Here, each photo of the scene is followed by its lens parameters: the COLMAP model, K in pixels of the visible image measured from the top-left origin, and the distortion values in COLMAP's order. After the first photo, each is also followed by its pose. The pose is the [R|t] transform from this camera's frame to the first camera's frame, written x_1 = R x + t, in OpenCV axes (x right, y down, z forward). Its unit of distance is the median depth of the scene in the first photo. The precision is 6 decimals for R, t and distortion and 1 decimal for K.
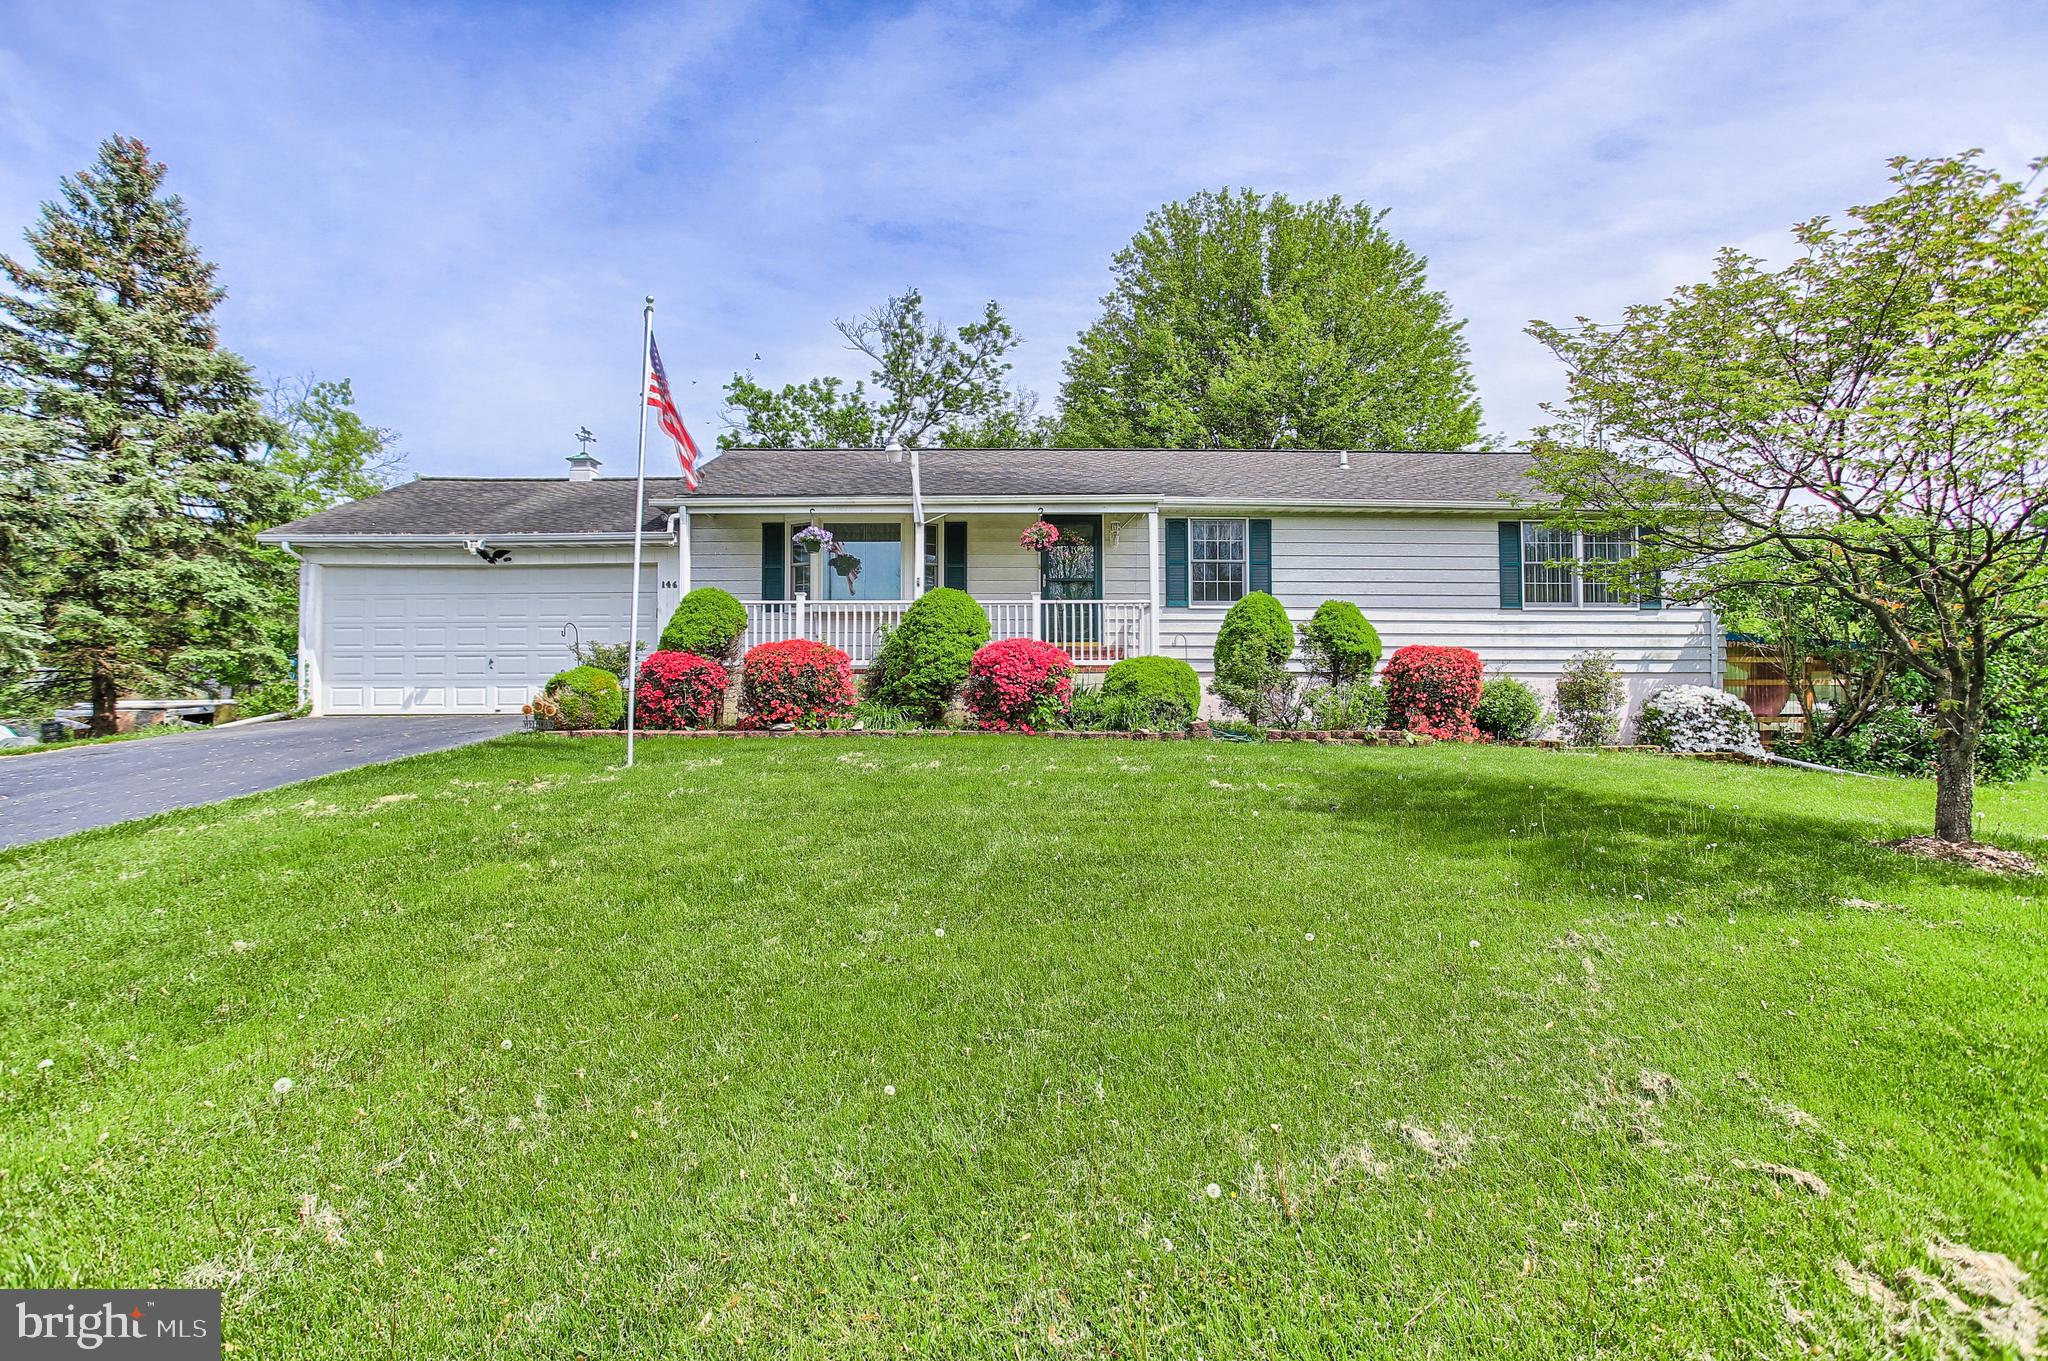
lens RADIAL K [[995.6, 0, 1024.0], [0, 995.6, 680.5], [0, 0, 1]] dist [-0.031643, 0.016130]
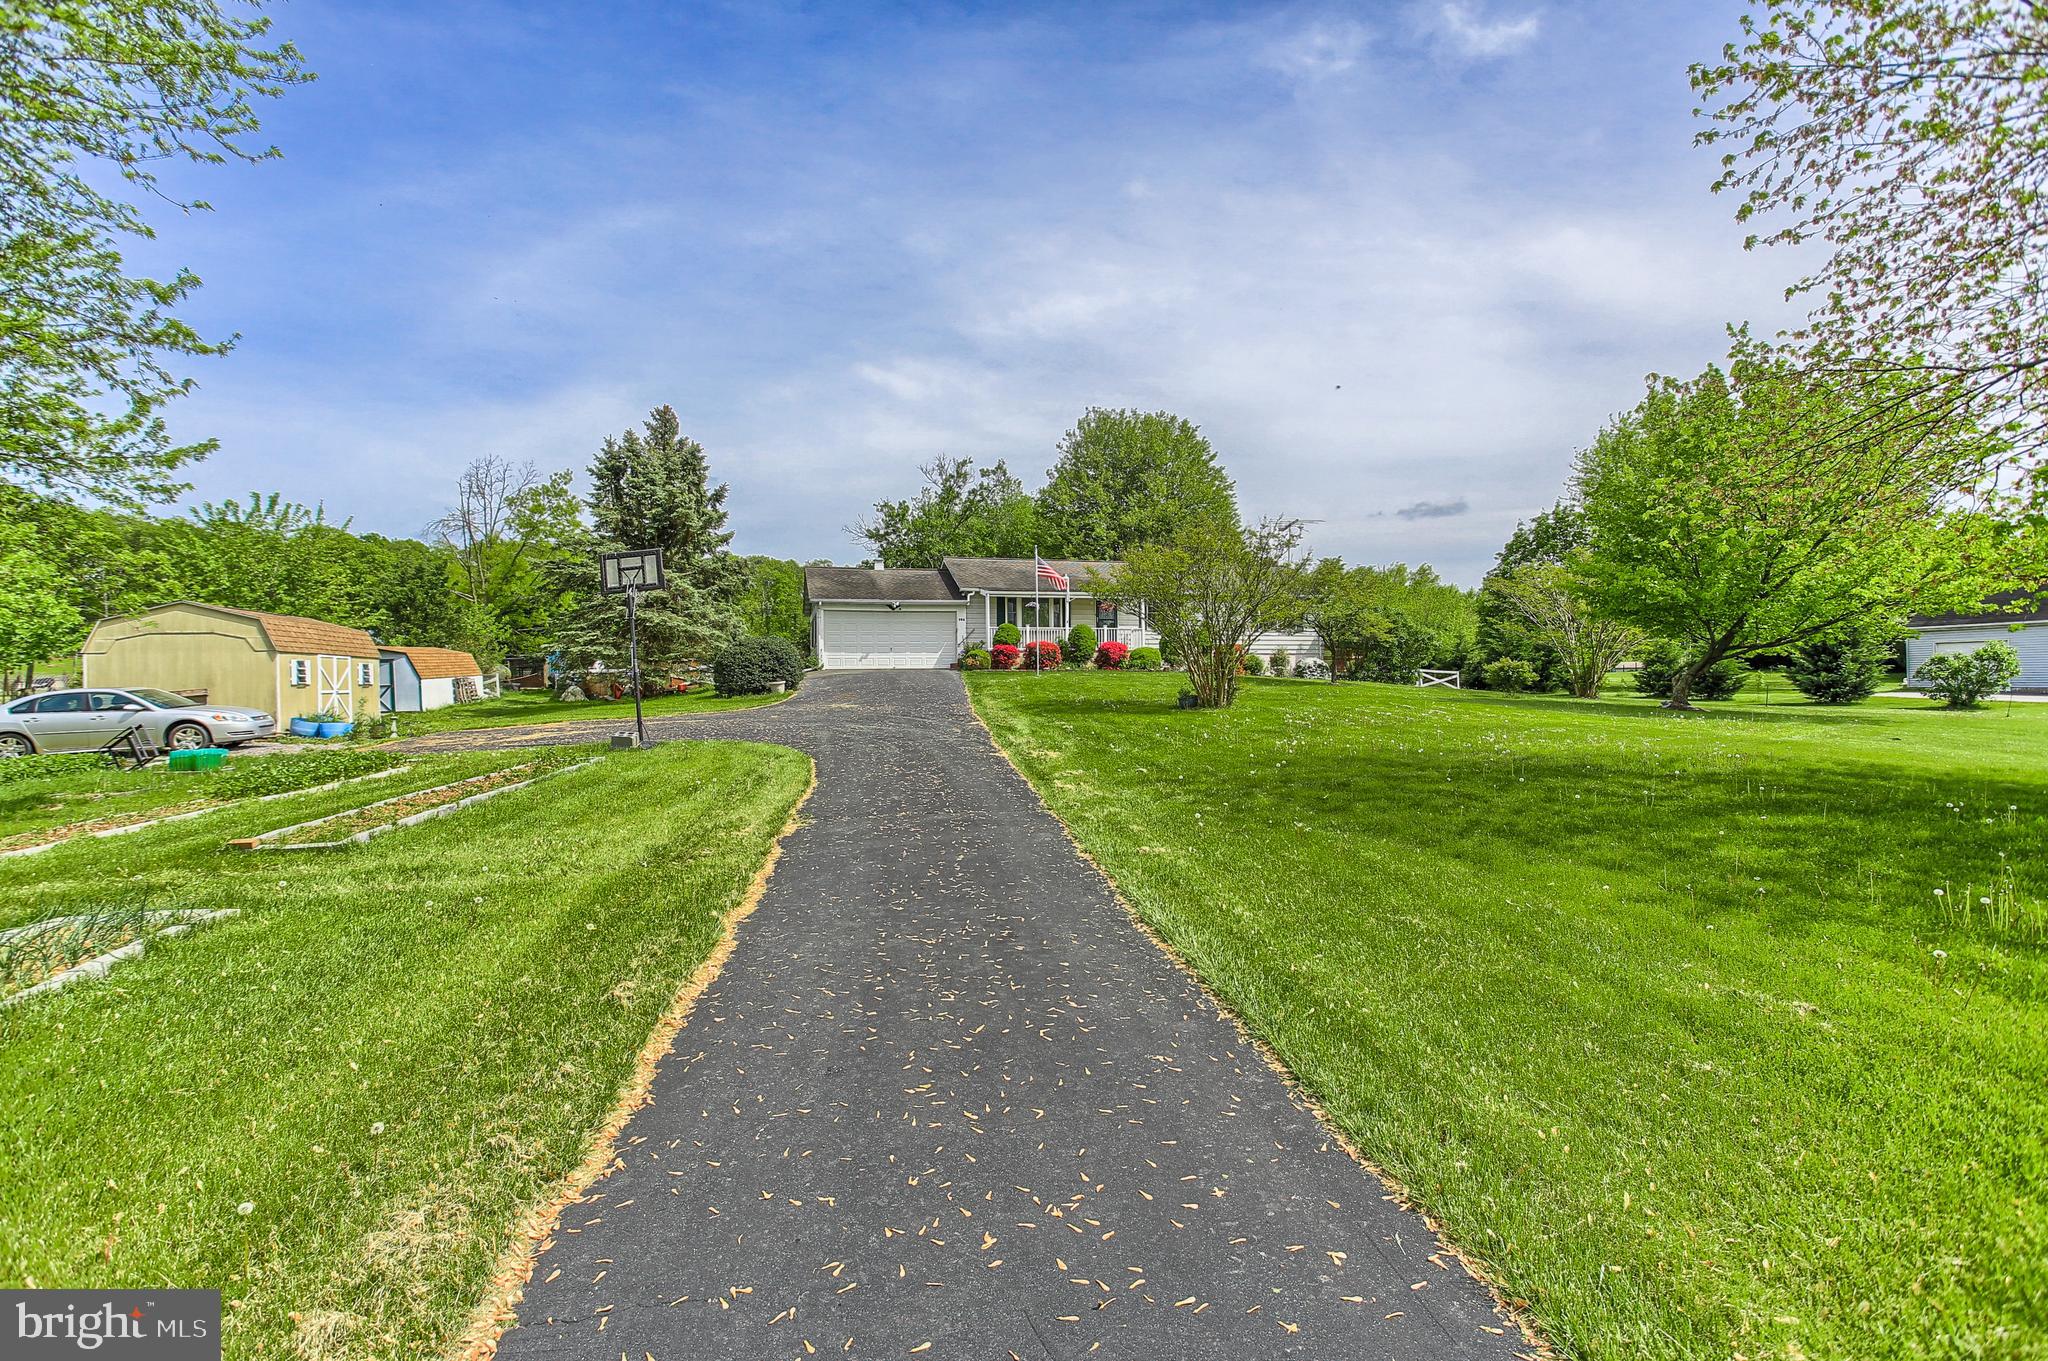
lens RADIAL K [[995.6, 0, 1024.0], [0, 995.6, 680.5], [0, 0, 1]] dist [-0.031643, 0.016130]
pose [[0.964893, -0.005854, 0.262577, -0.885075], [0.009899, 0.999852, -0.014085, 0.101403], [-0.262456, 0.016190, 0.964808, -1.557120]]
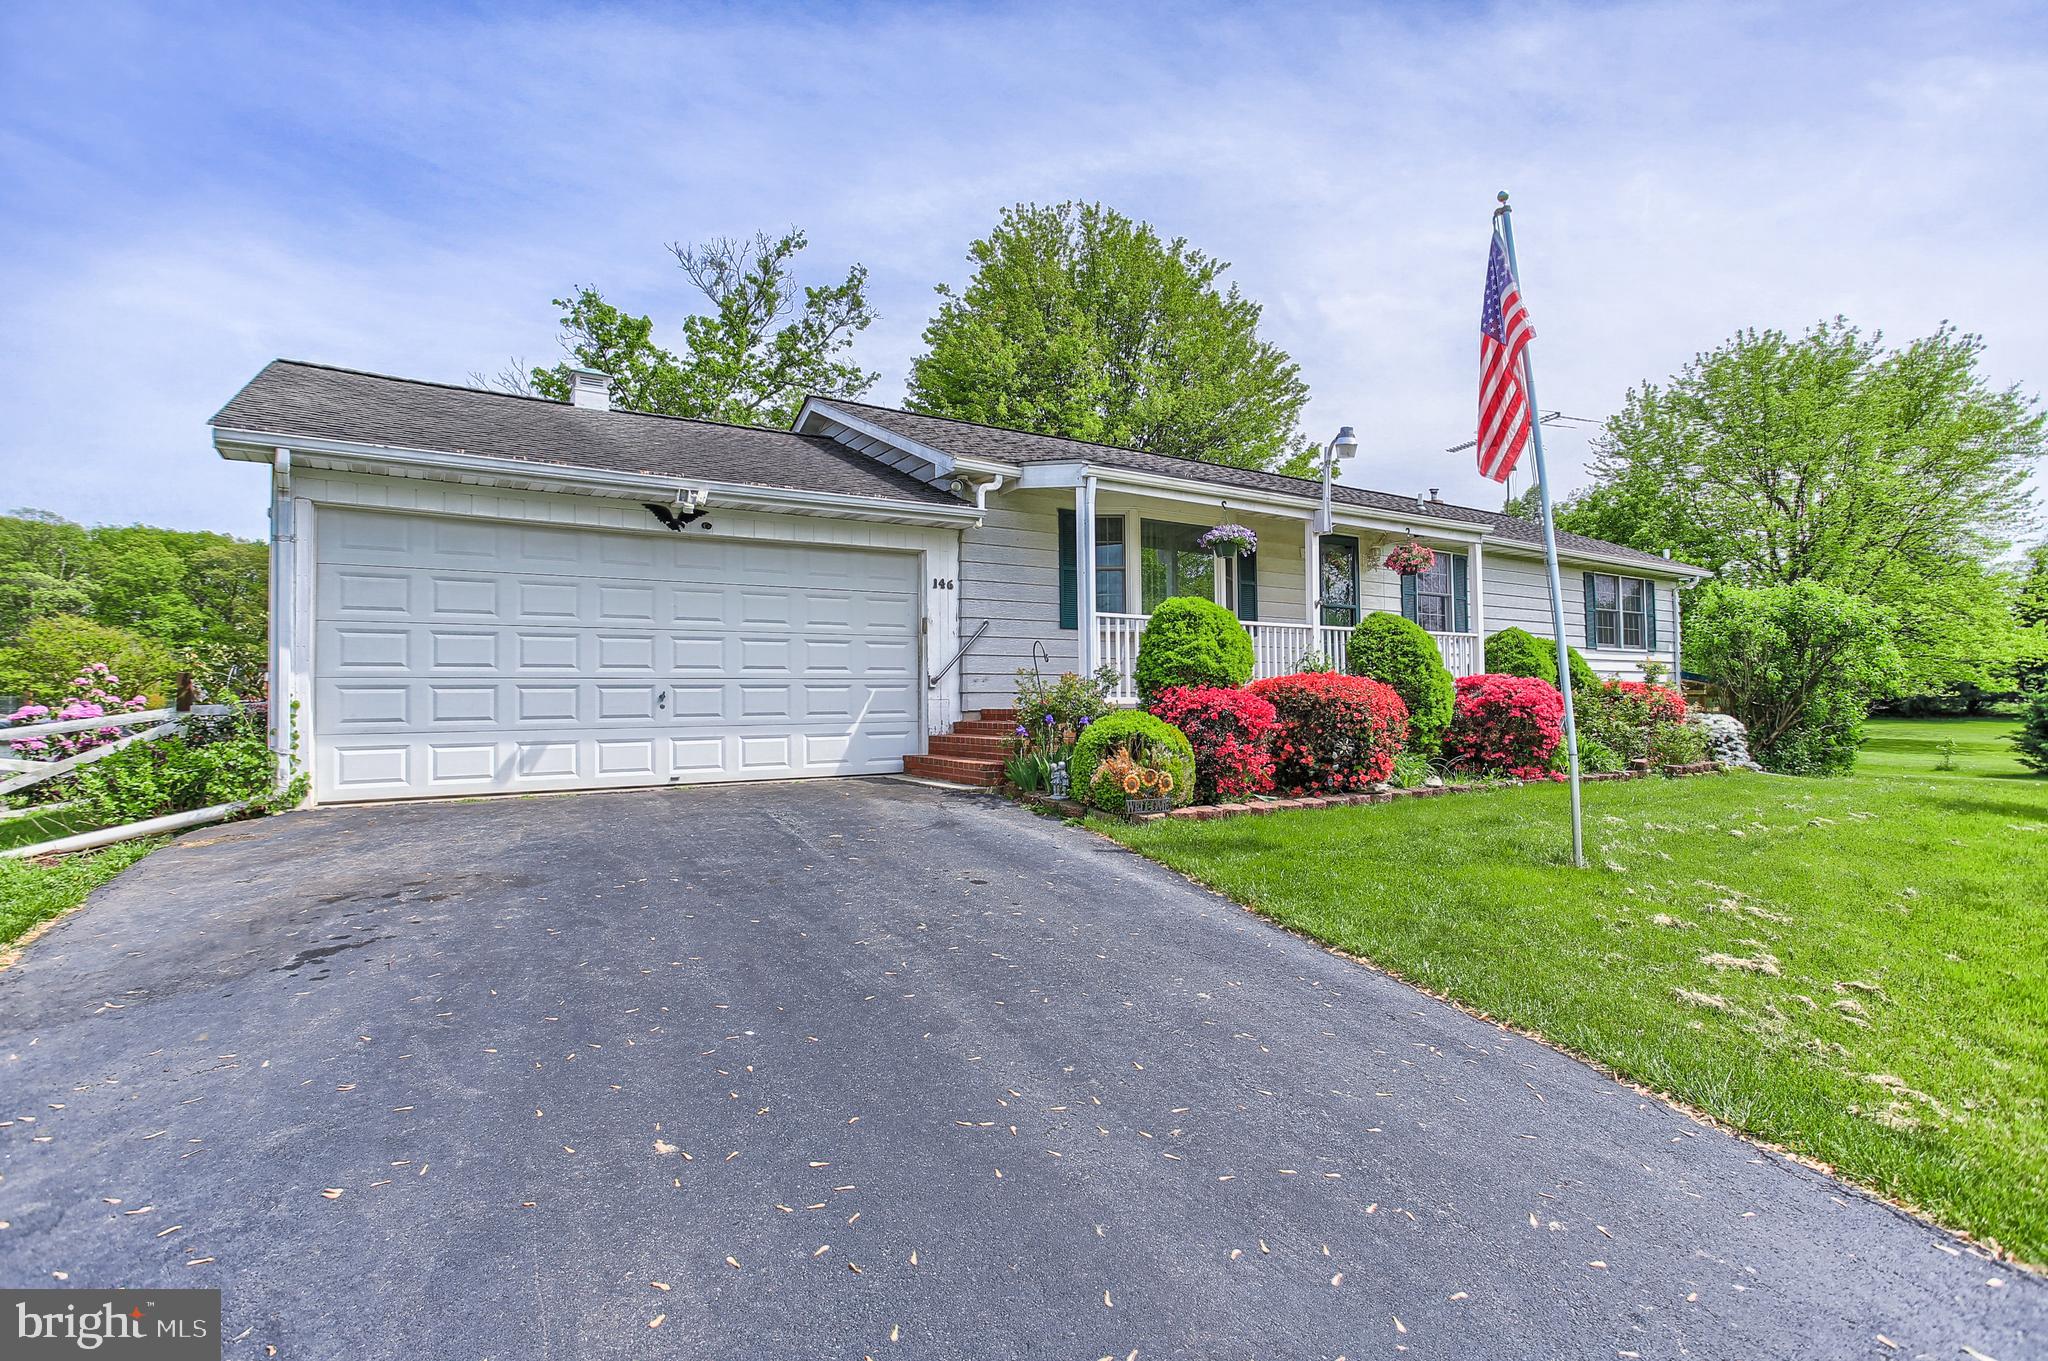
lens RADIAL K [[995.6, 0, 1024.0], [0, 995.6, 680.5], [0, 0, 1]] dist [-0.031643, 0.016130]
pose [[0.843606, 0.006676, 0.536921, -0.675465], [0.001118, 0.999899, -0.014189, -0.019676], [-0.536961, 0.012570, 0.843513, 0.382927]]
